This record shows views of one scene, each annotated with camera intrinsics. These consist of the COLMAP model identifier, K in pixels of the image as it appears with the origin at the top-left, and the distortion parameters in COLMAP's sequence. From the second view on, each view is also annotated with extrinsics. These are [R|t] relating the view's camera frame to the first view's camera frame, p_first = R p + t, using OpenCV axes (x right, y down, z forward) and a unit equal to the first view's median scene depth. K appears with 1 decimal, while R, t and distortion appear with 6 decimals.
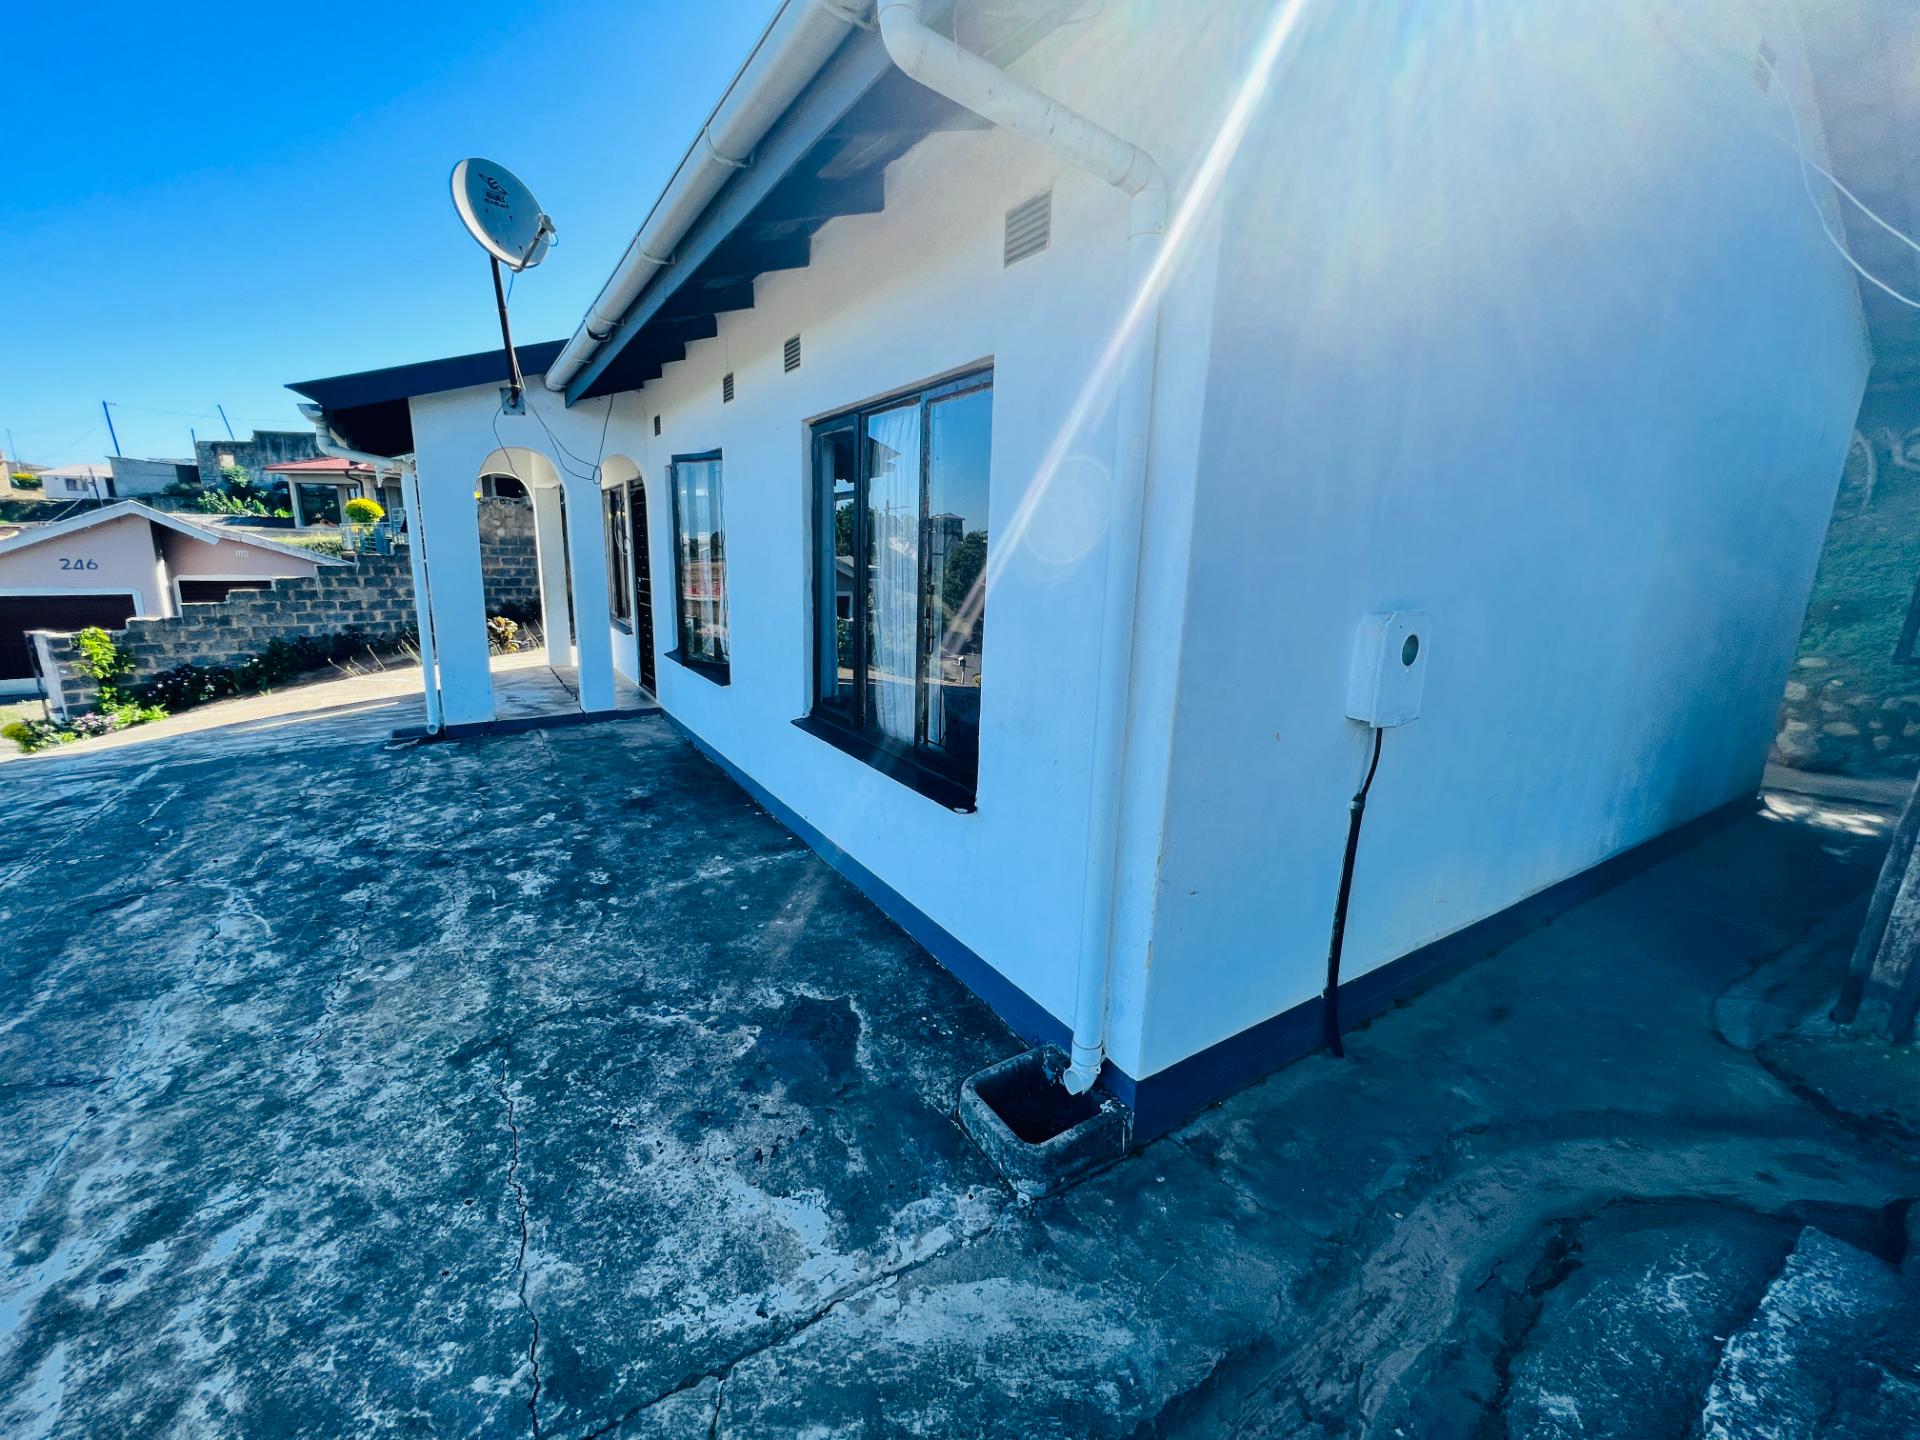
lens RADIAL K [[767.1, 0, 957.6], [0, 767.1, 719.8], [0, 0, 1]] dist [-0.001802, 0.000593]
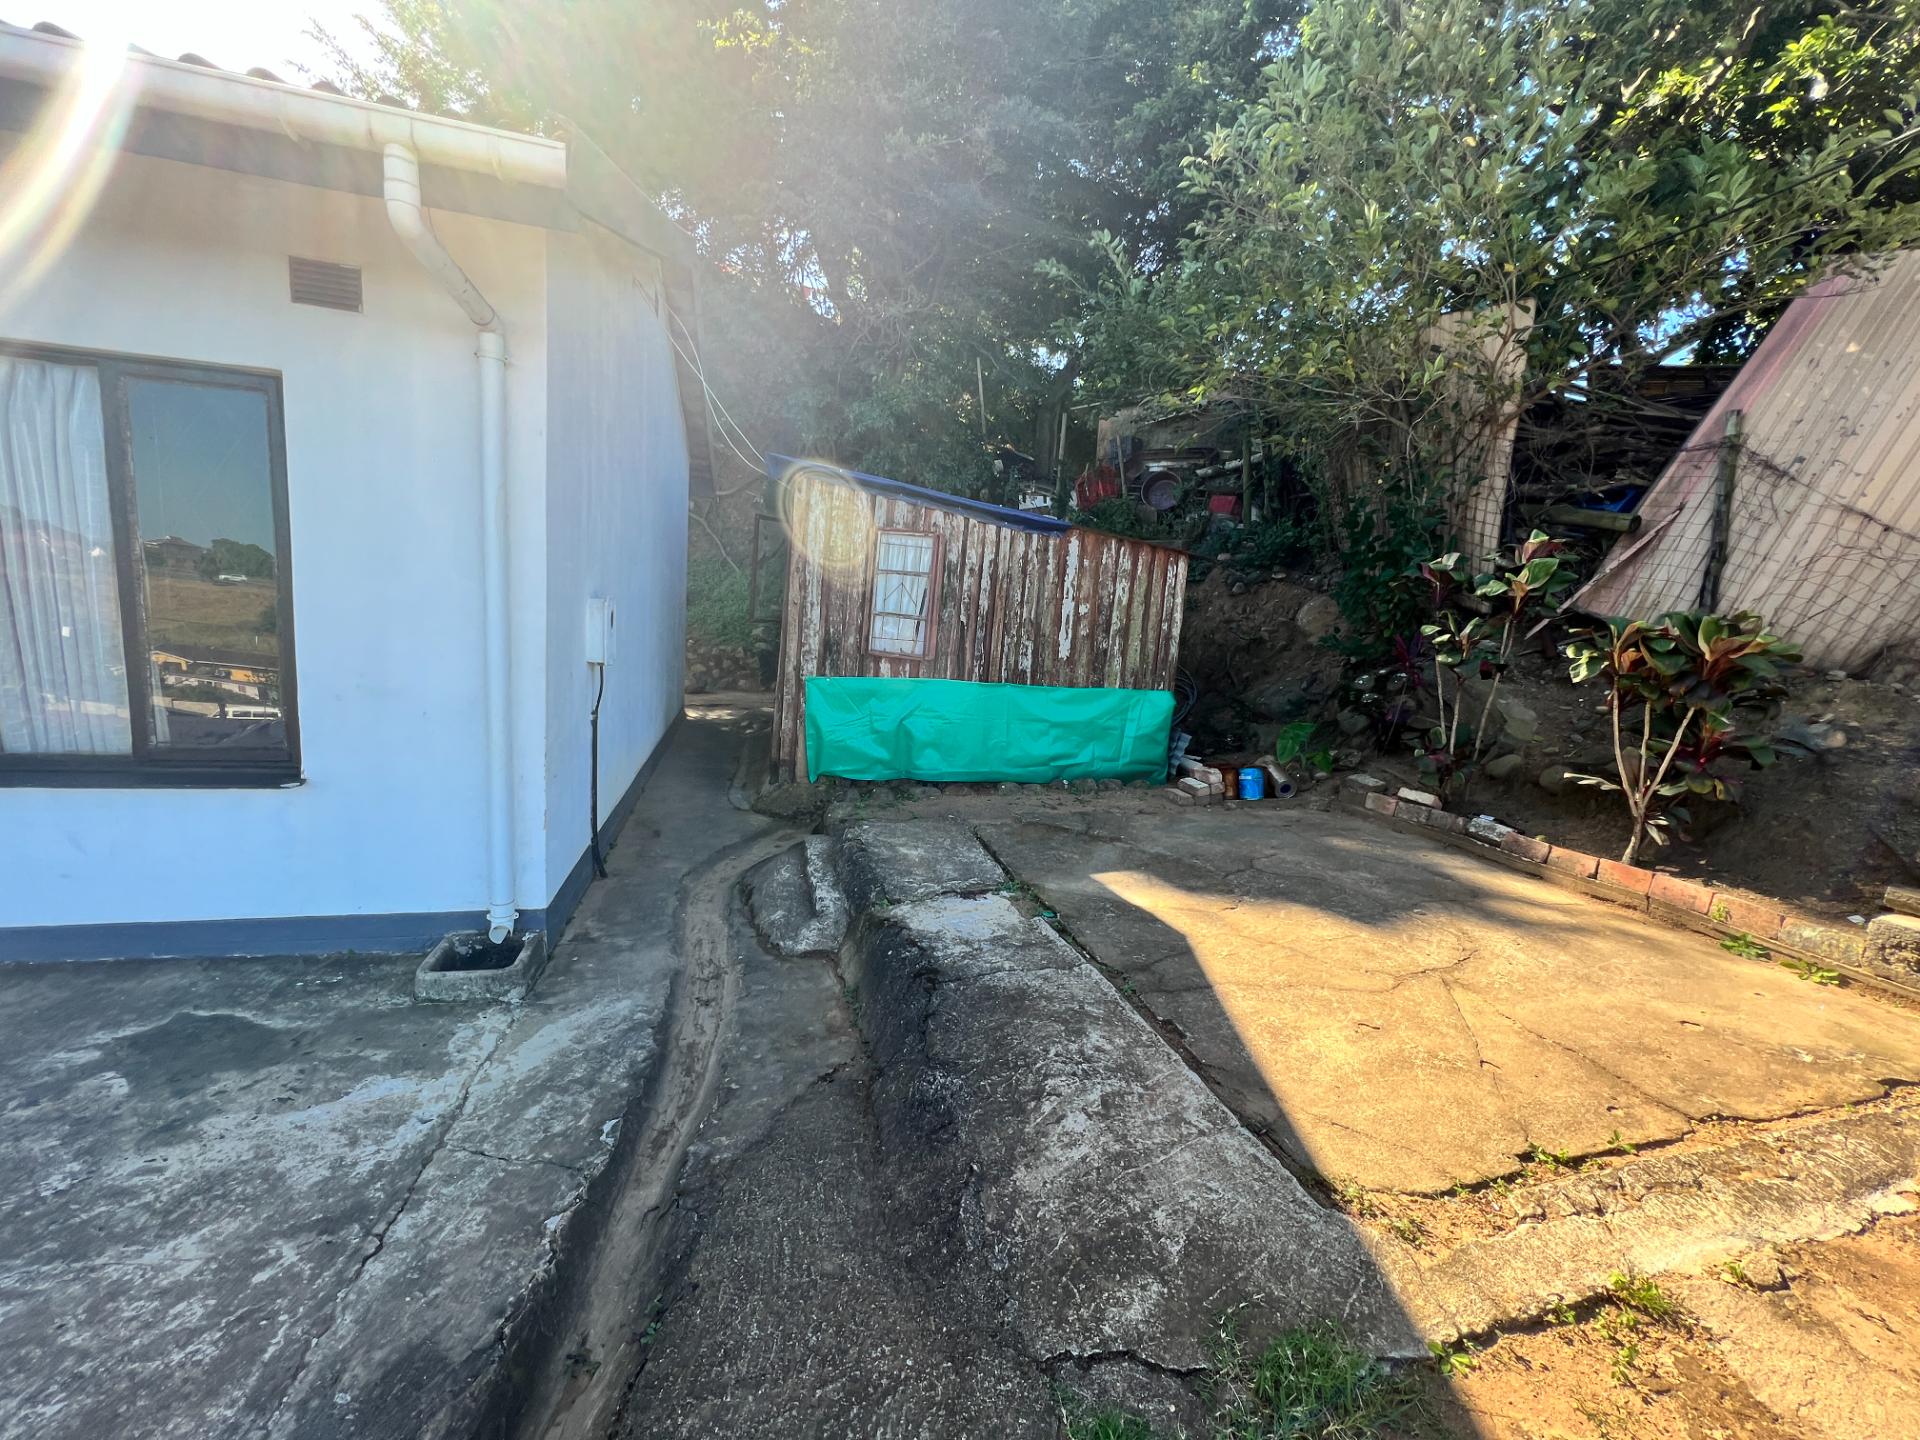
lens RADIAL K [[767.1, 0, 953.0], [0, 767.1, 712.7], [0, 0, 1]] dist [-0.001802, 0.000593]
pose [[0.321783, -0.142139, 0.936083, -0.557752], [0.140203, 0.984921, 0.101360, 0.032922], [-0.936375, 0.098626, 0.336859, -0.191678]]
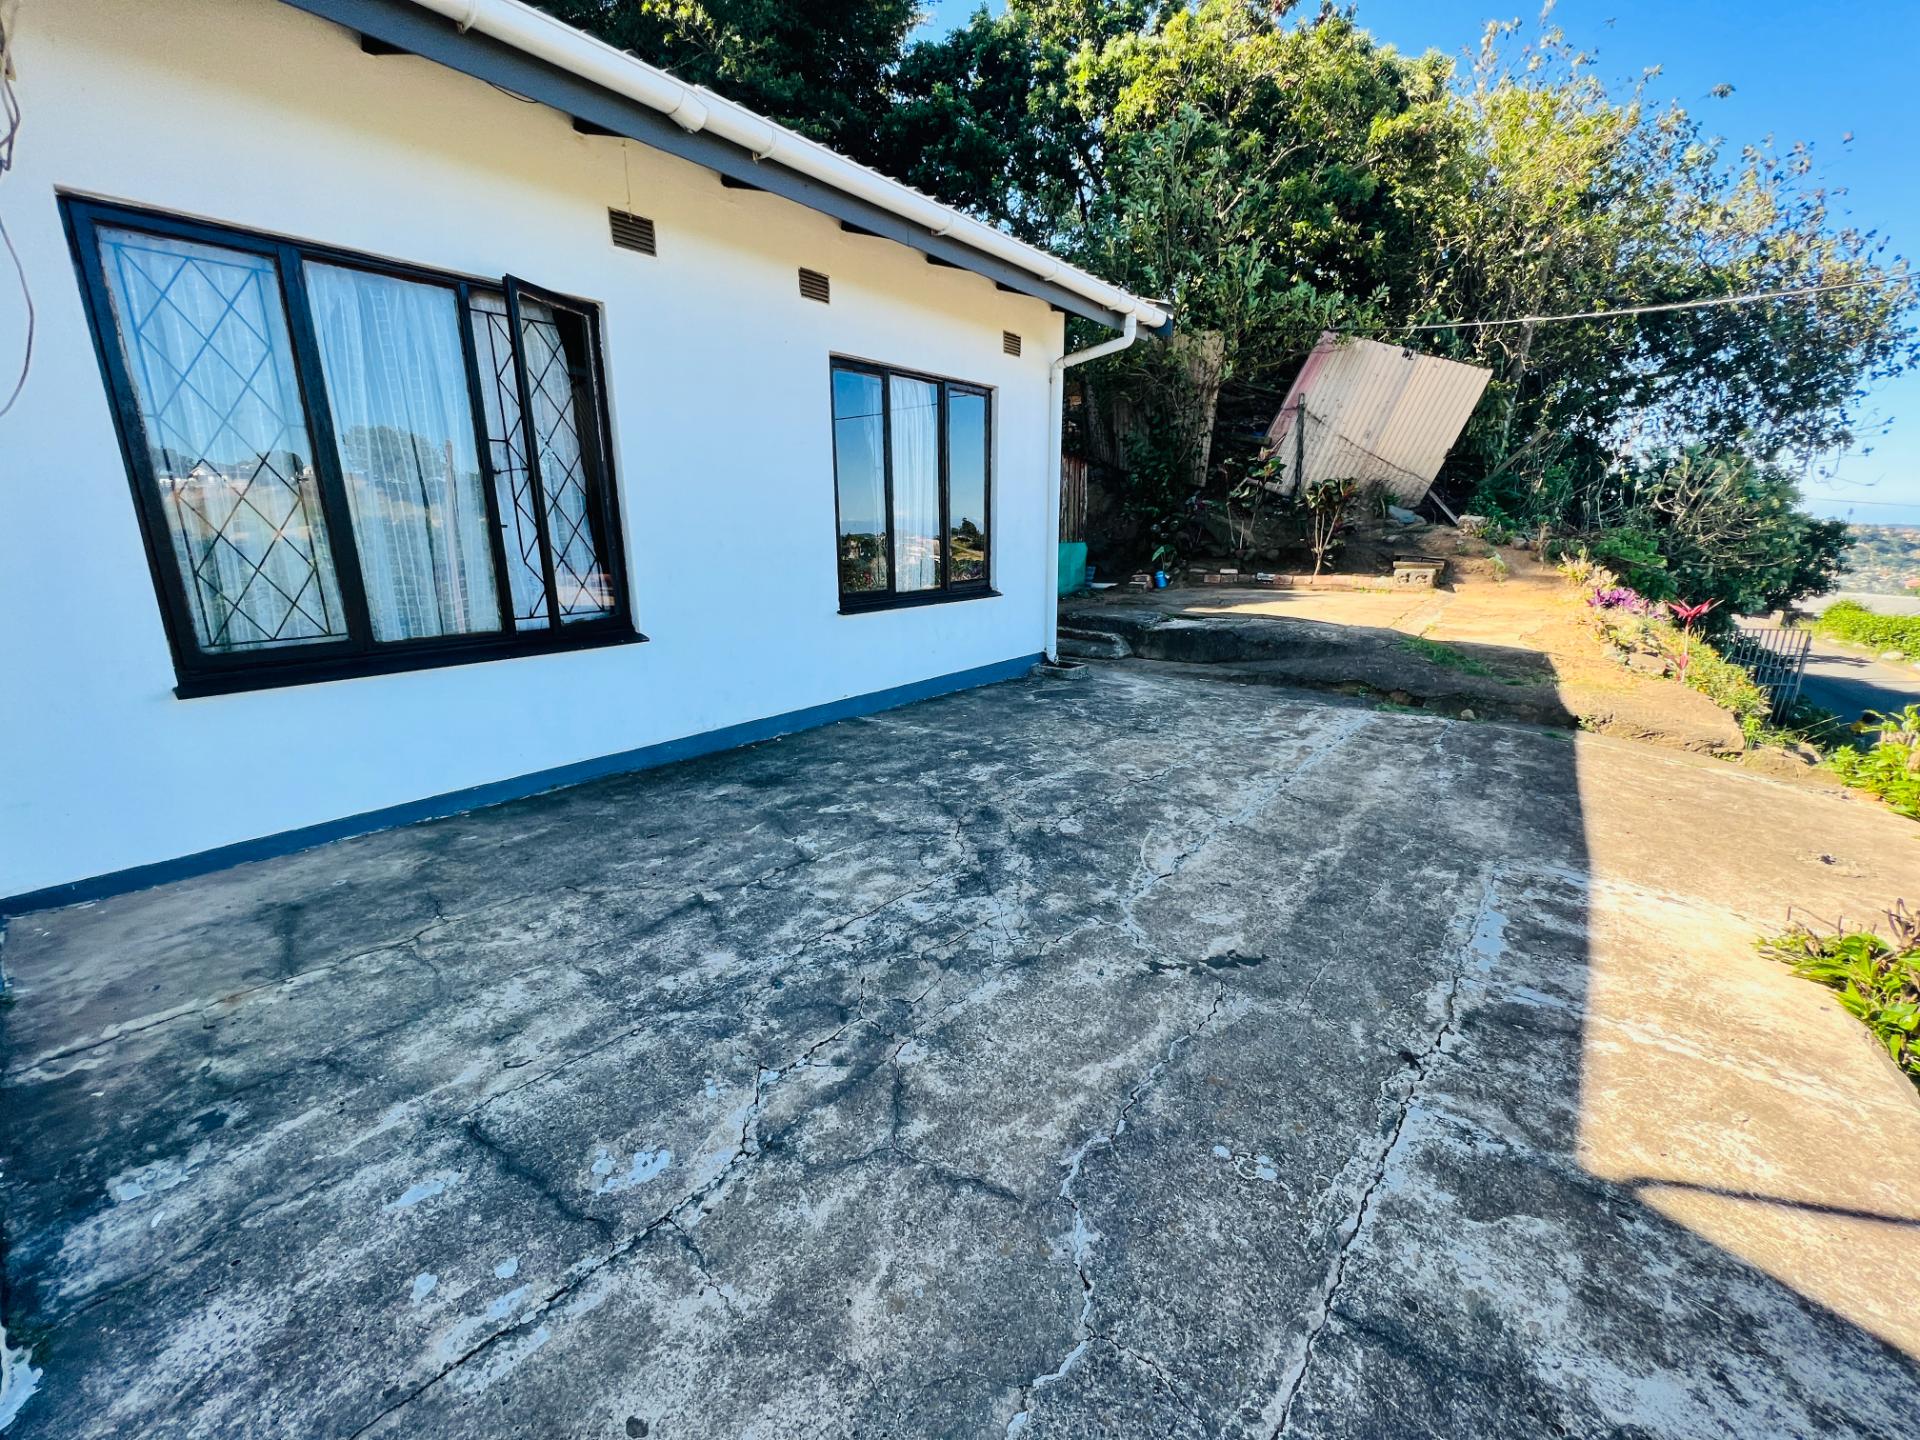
lens RADIAL K [[767.1, 0, 958.9], [0, 767.1, 719.5], [0, 0, 1]] dist [-0.001802, 0.000593]
pose [[-0.302906, -0.262936, 0.916031, -1.646881], [0.197251, 0.923077, 0.330183, -0.237871], [-0.932384, 0.280703, -0.227741, 1.369809]]
